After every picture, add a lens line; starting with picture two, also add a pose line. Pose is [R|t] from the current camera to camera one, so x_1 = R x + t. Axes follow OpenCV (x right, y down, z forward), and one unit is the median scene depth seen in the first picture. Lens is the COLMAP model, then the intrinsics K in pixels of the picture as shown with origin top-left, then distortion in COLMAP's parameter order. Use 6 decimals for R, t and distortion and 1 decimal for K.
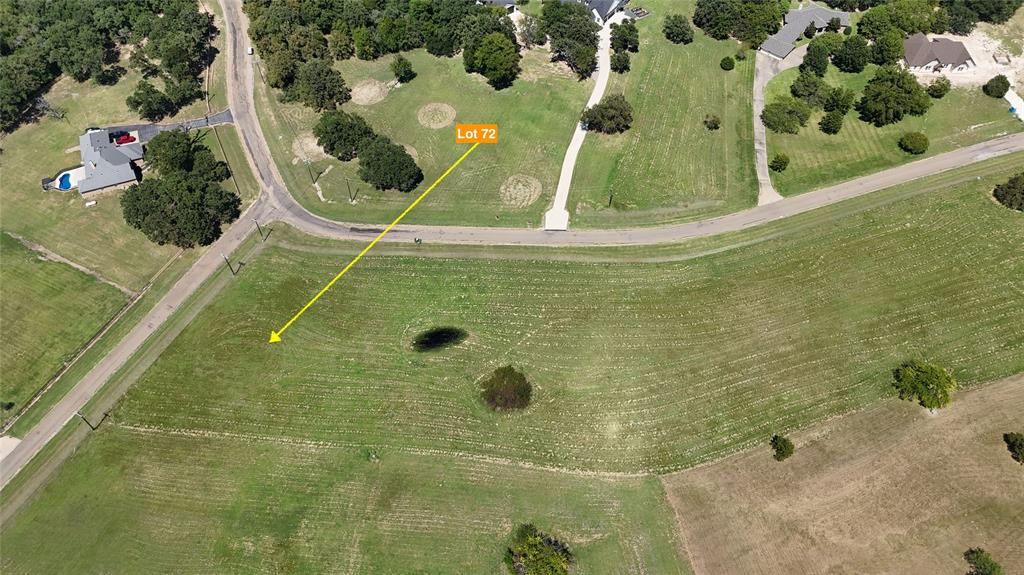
lens RADIAL K [[751.8, 0, 511.7], [0, 751.8, 290.9], [0, 0, 1]] dist [0.073034, -0.071342]
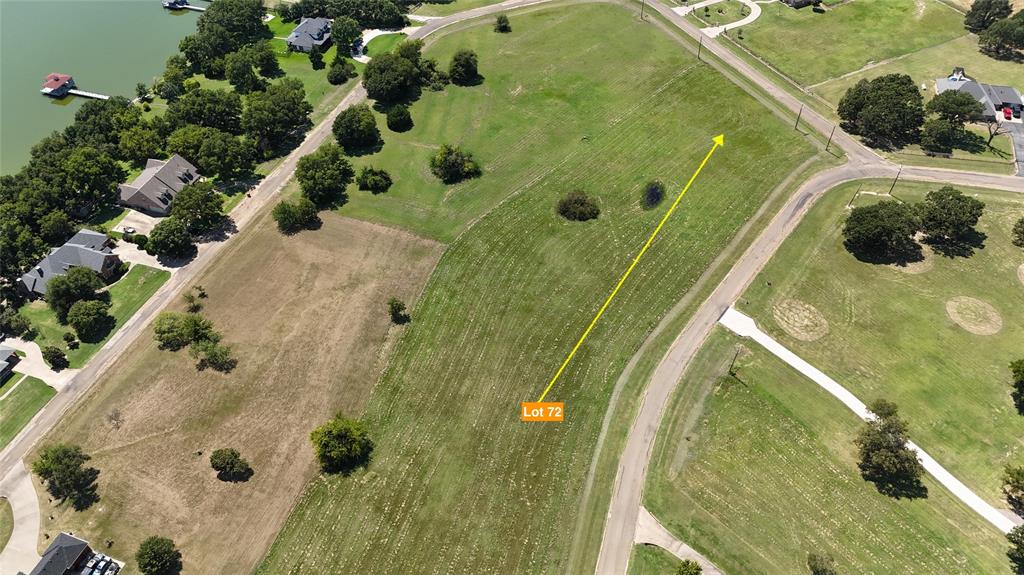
lens RADIAL K [[751.8, 0, 511.7], [0, 751.8, 290.9], [0, 0, 1]] dist [0.073034, -0.071342]
pose [[-0.582332, 0.606983, -0.540797, 0.679577], [-0.639613, 0.068515, 0.765637, -0.614670], [0.501782, 0.791756, 0.348336, 0.537939]]
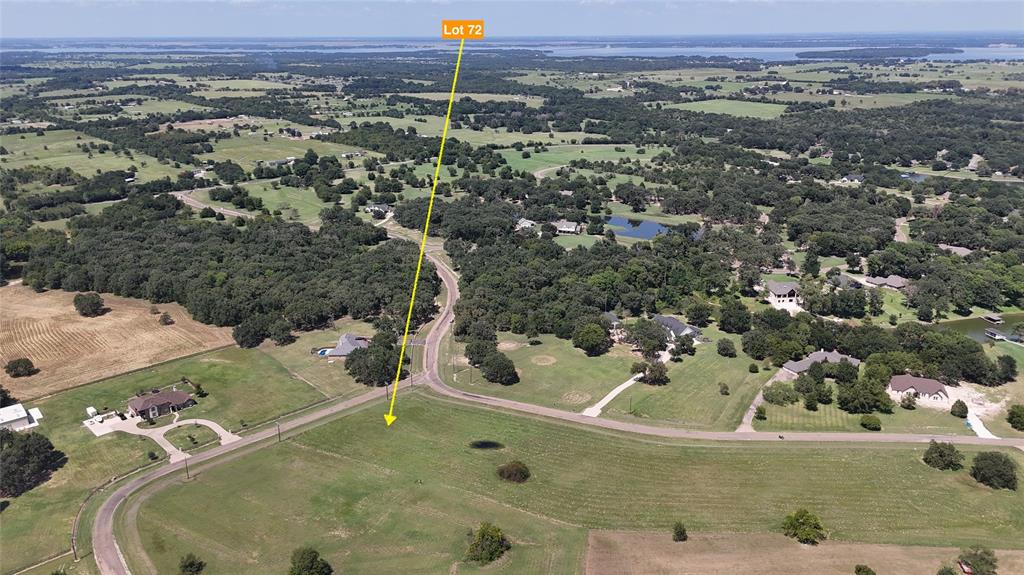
lens RADIAL K [[751.8, 0, 511.7], [0, 751.8, 290.9], [0, 0, 1]] dist [0.073034, -0.071342]
pose [[0.934262, 0.117841, -0.336554, 0.389959], [-0.286773, 0.809245, -0.512721, 0.526301], [0.211935, 0.575530, 0.789841, -0.351271]]
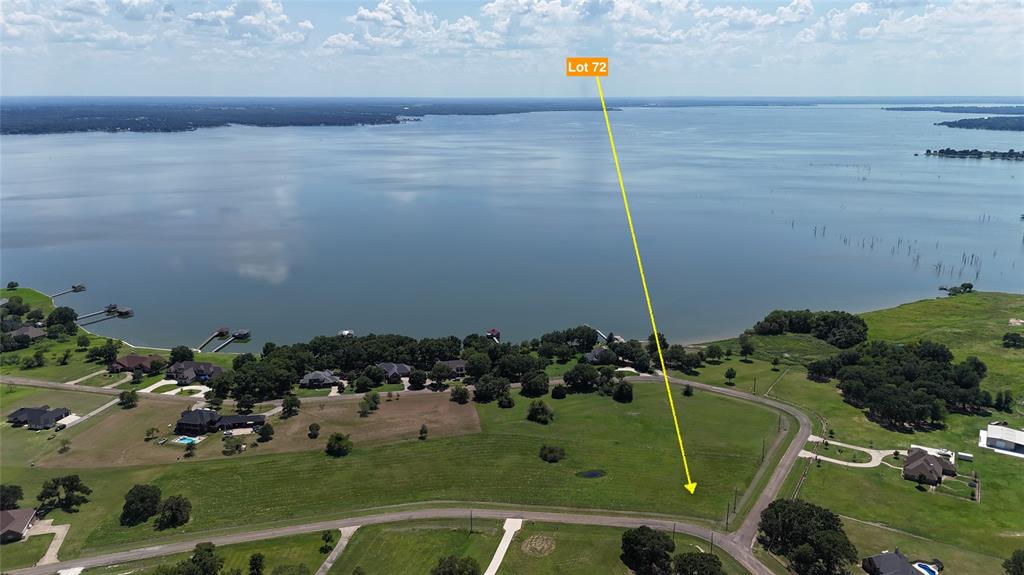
lens RADIAL K [[751.8, 0, 511.7], [0, 751.8, 290.9], [0, 0, 1]] dist [0.073034, -0.071342]
pose [[-0.997603, -0.009380, 0.068564, -0.026875], [0.060009, 0.376182, 0.924601, -1.521107], [-0.034466, 0.926498, -0.374717, 1.136330]]
